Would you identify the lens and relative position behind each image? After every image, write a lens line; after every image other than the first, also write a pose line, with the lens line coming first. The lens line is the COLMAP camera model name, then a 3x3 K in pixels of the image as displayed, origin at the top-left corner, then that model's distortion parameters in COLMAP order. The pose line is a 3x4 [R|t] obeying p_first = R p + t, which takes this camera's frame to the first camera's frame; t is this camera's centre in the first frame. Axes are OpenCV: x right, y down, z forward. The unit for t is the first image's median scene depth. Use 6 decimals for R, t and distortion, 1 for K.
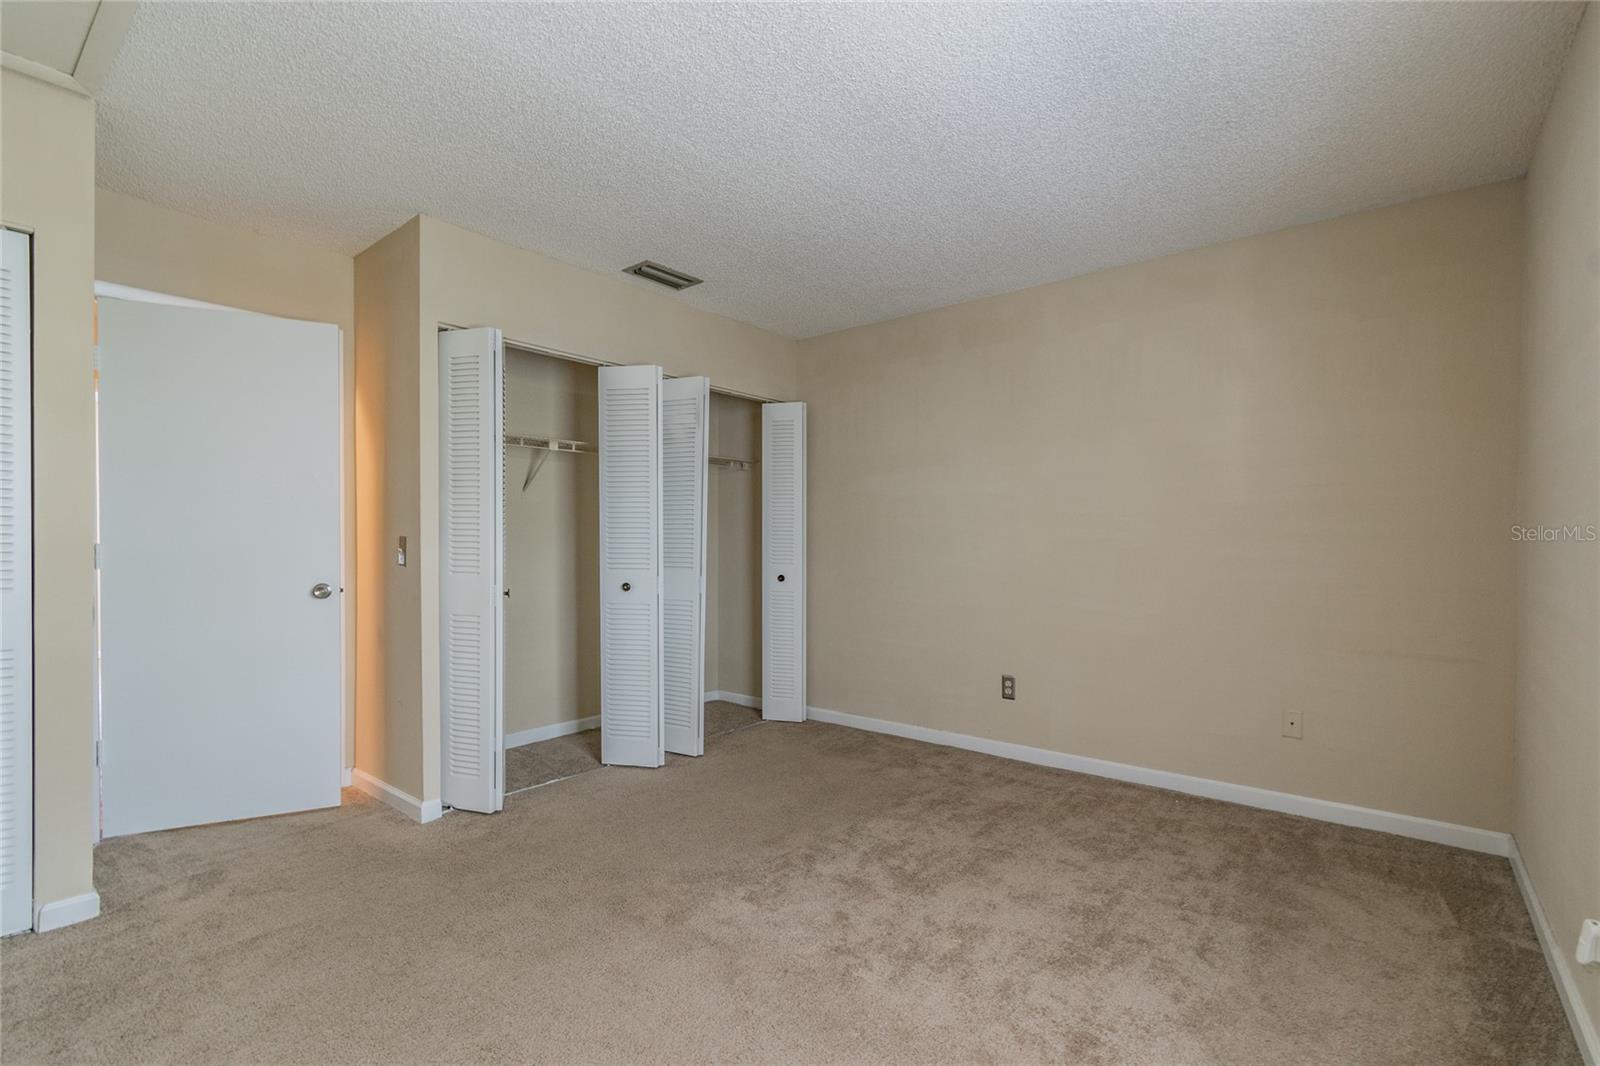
lens RADIAL K [[715.3, 0, 792.7], [0, 715.3, 542.9], [0, 0, 1]] dist [0.004408, -0.001091]
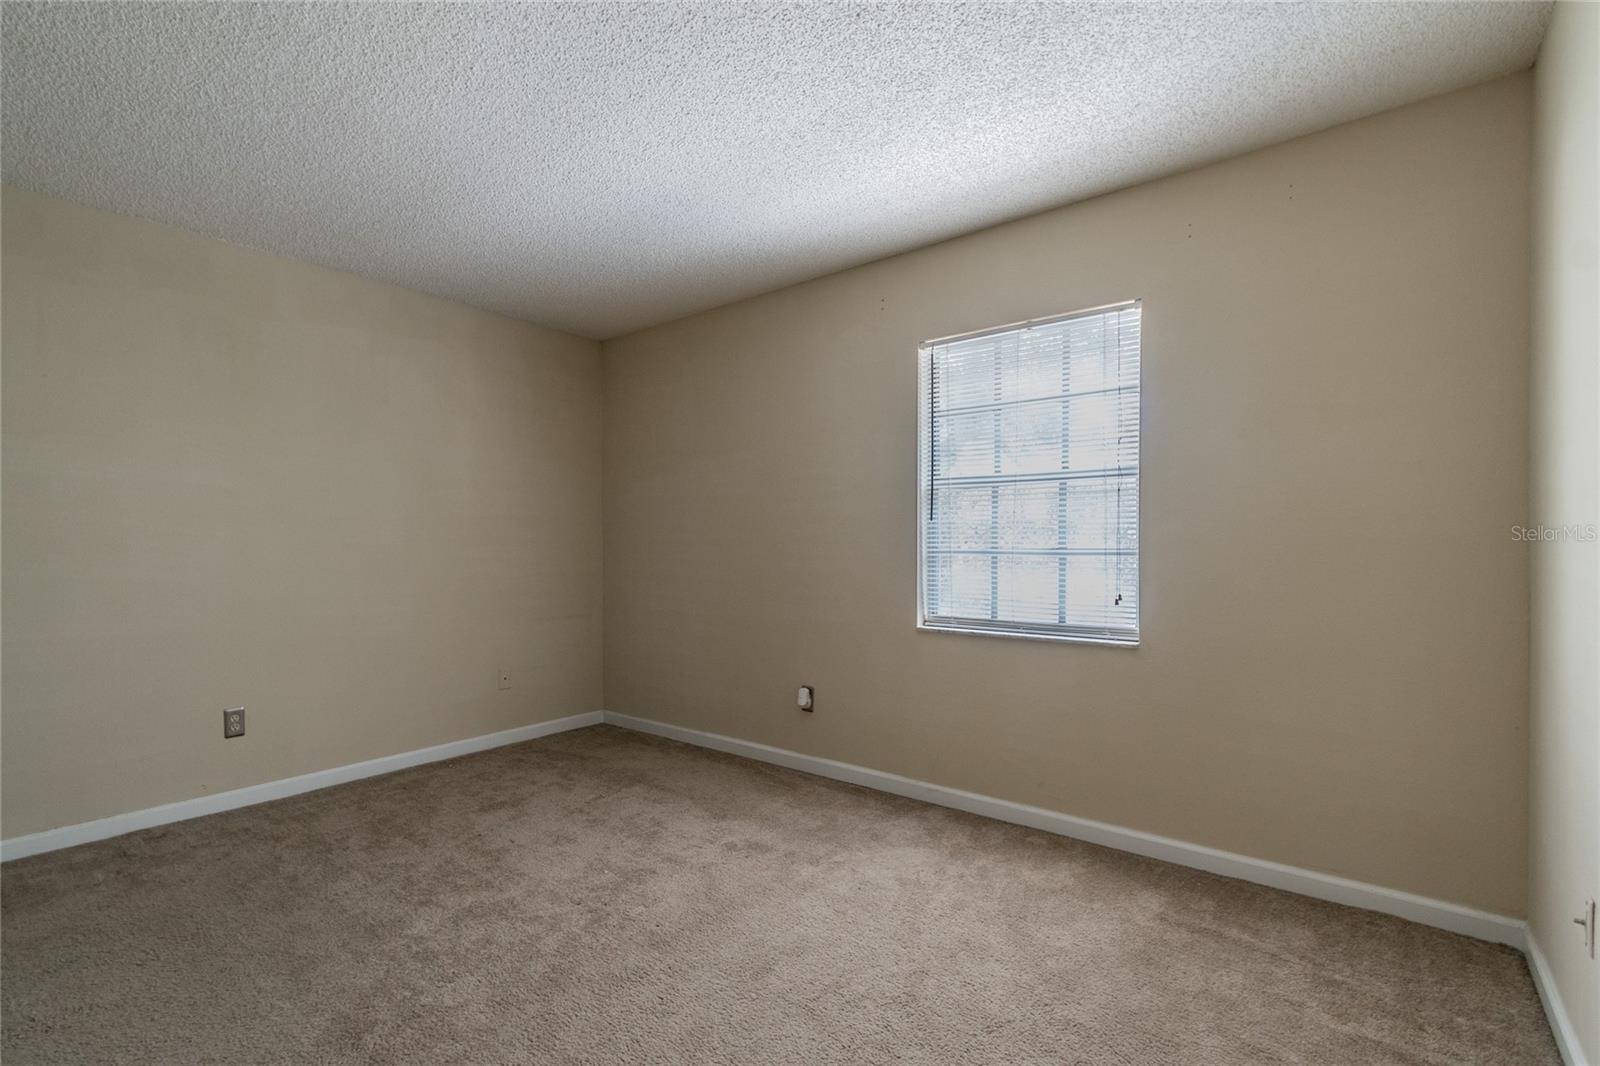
lens RADIAL K [[715.3, 0, 788.1], [0, 715.3, 562.5], [0, 0, 1]] dist [0.004408, -0.001091]
pose [[0.008018, -0.031520, 0.999471, -0.678665], [0.000262, 0.999503, 0.031519, -0.013894], [-0.999968, 0.000009, 0.008022, 0.460227]]
